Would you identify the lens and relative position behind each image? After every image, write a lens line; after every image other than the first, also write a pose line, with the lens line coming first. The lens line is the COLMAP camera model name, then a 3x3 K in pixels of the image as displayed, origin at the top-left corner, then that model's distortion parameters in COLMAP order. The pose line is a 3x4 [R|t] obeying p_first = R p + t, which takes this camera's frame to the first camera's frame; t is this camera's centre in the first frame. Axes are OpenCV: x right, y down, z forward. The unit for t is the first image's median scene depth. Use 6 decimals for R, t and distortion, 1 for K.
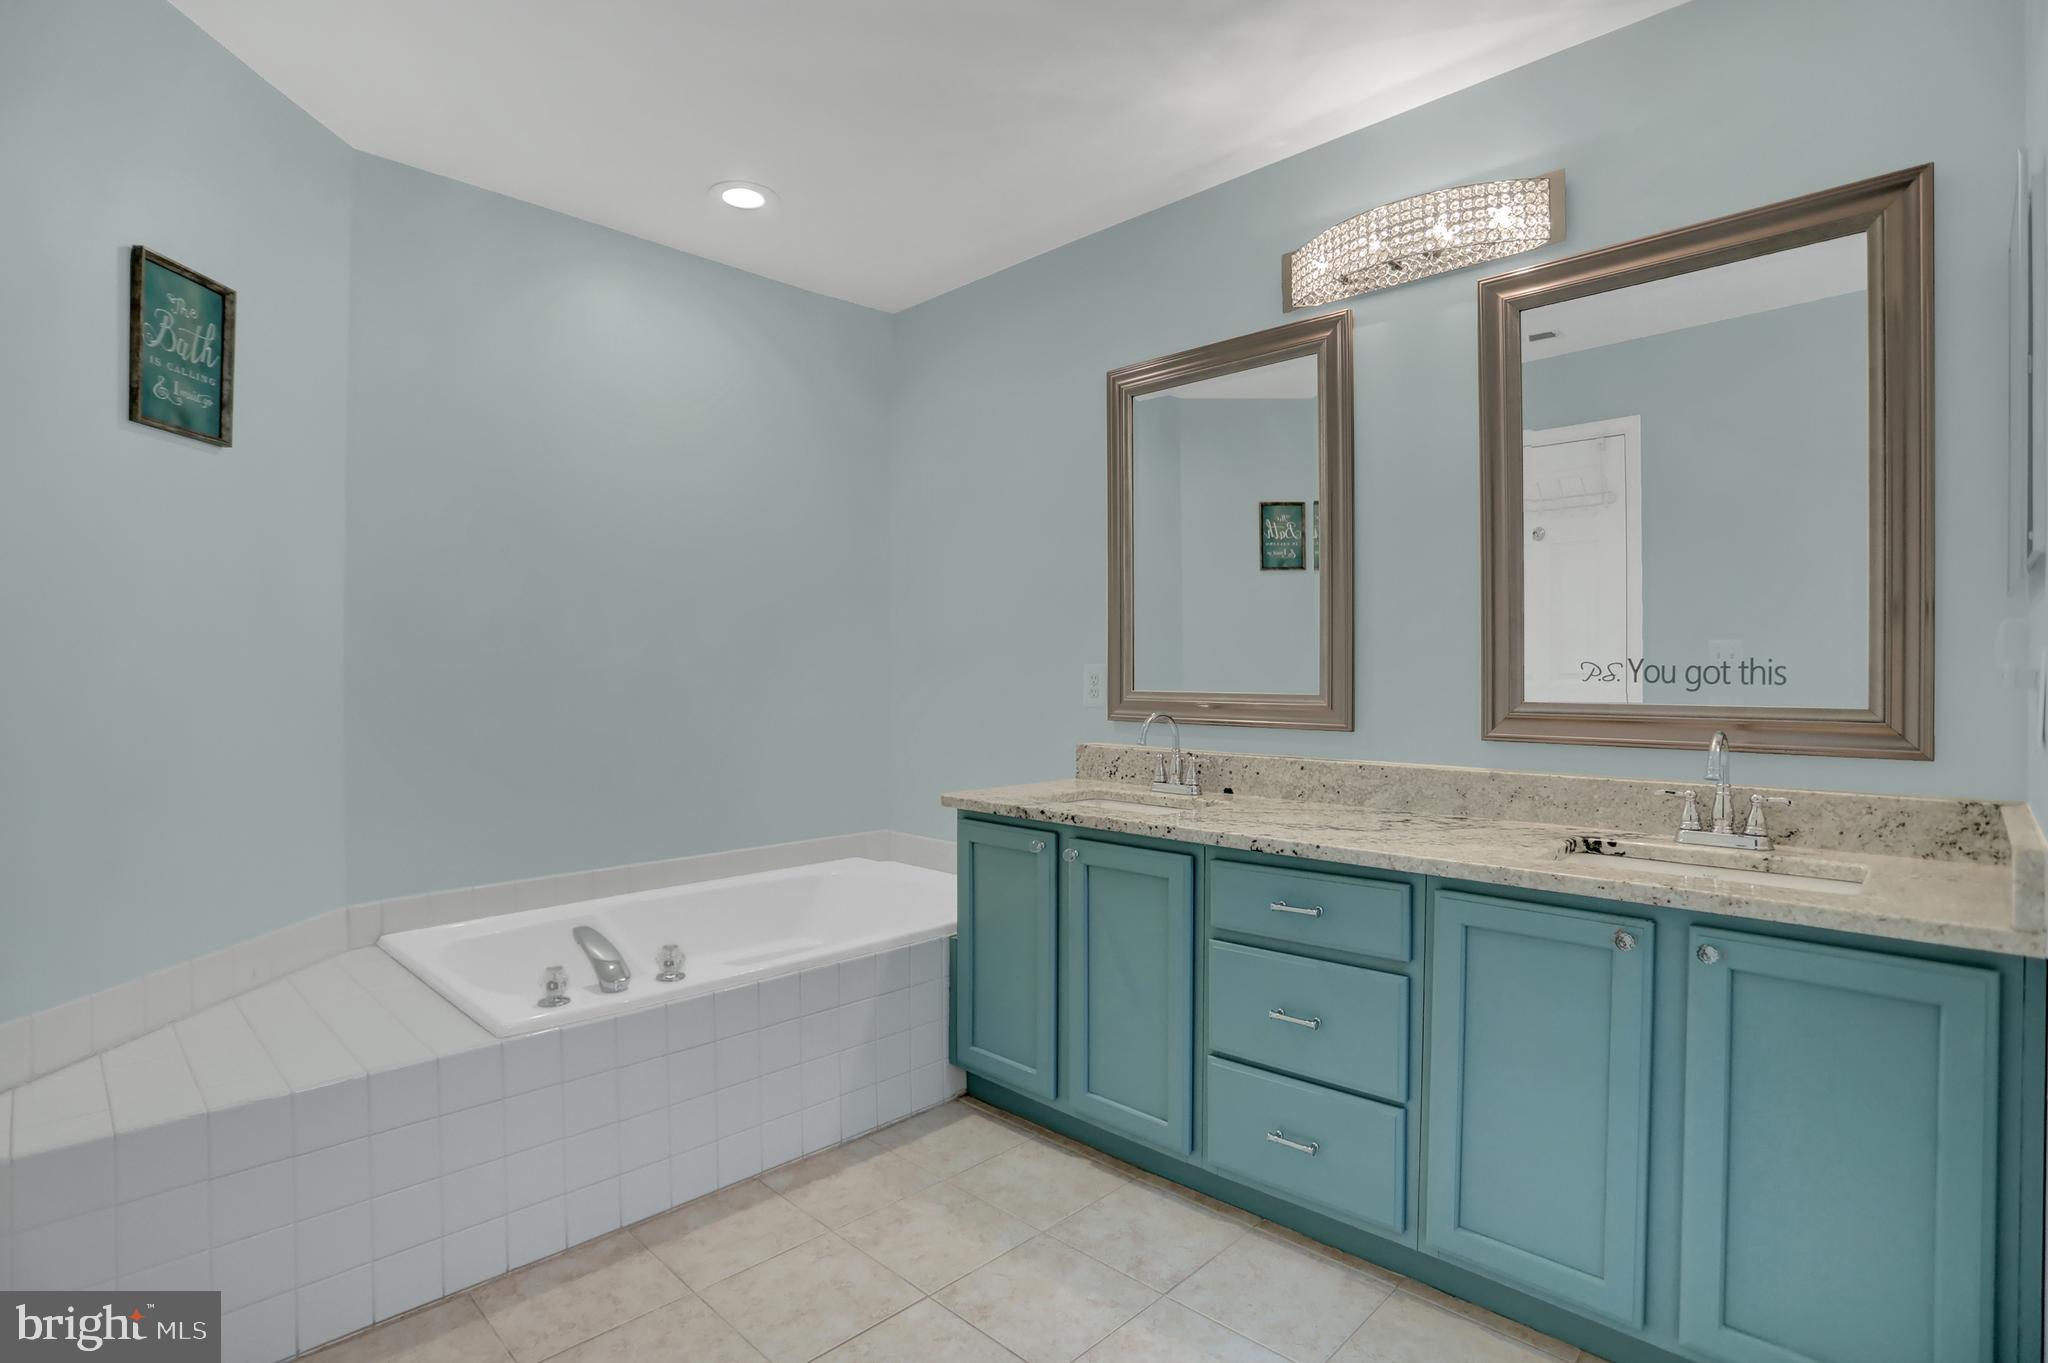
lens RADIAL K [[1008.9, 0, 1024.0], [0, 1008.9, 681.5], [0, 0, 1]] dist [-0.062866, 0.037186]
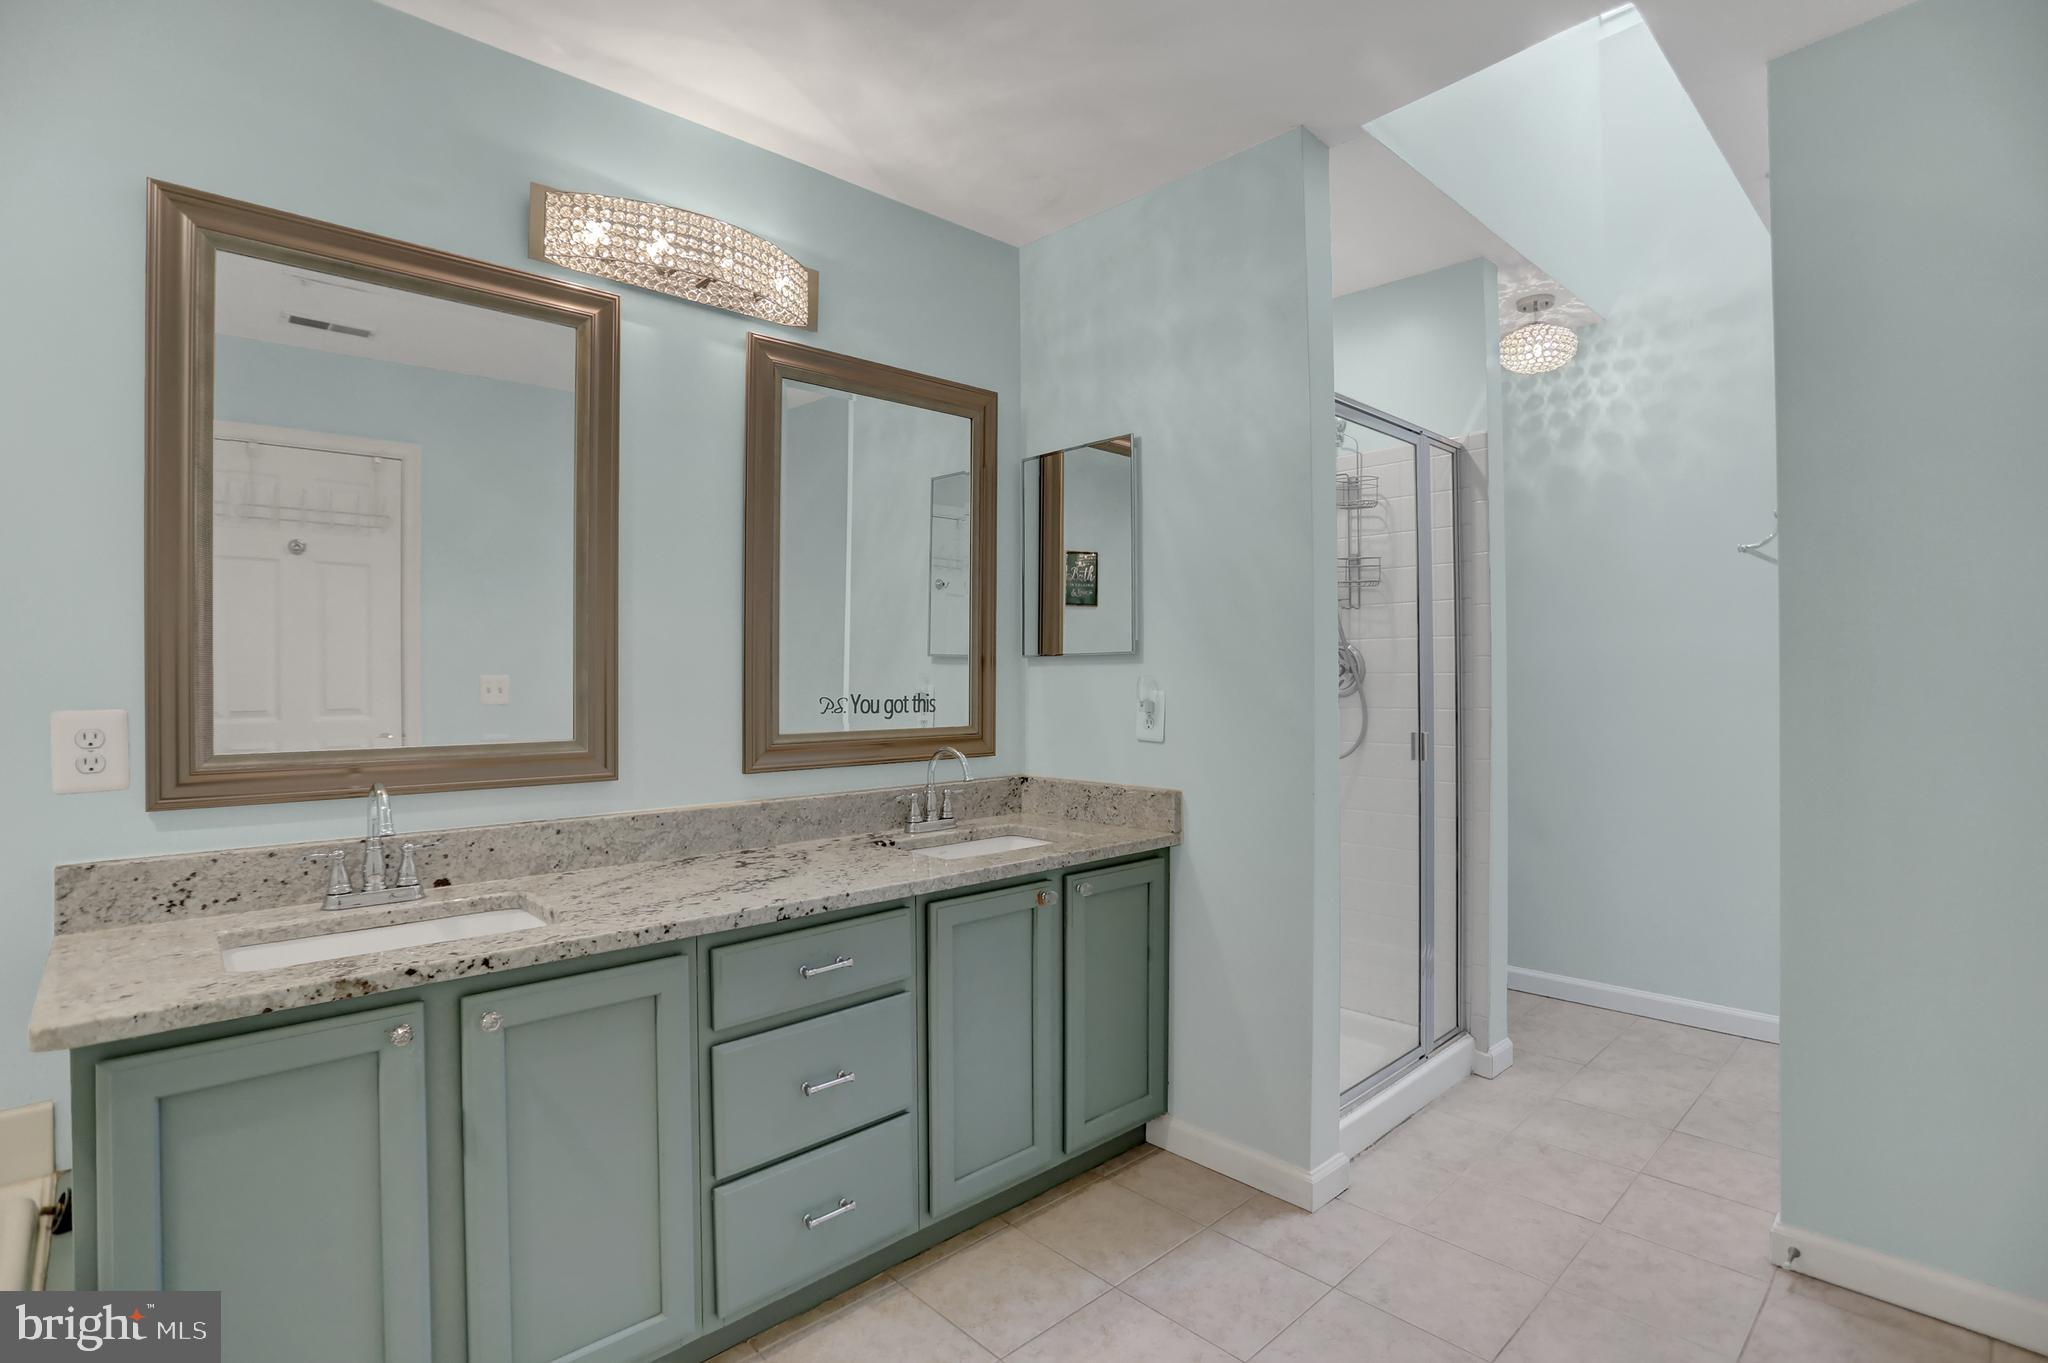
lens RADIAL K [[1008.9, 0, 1024.0], [0, 1008.9, 681.5], [0, 0, 1]] dist [-0.062866, 0.037186]
pose [[0.049069, -0.006722, 0.998773, -0.581728], [0.012723, 0.999900, 0.006105, -0.040550], [-0.998714, 0.012407, 0.049150, 0.670881]]
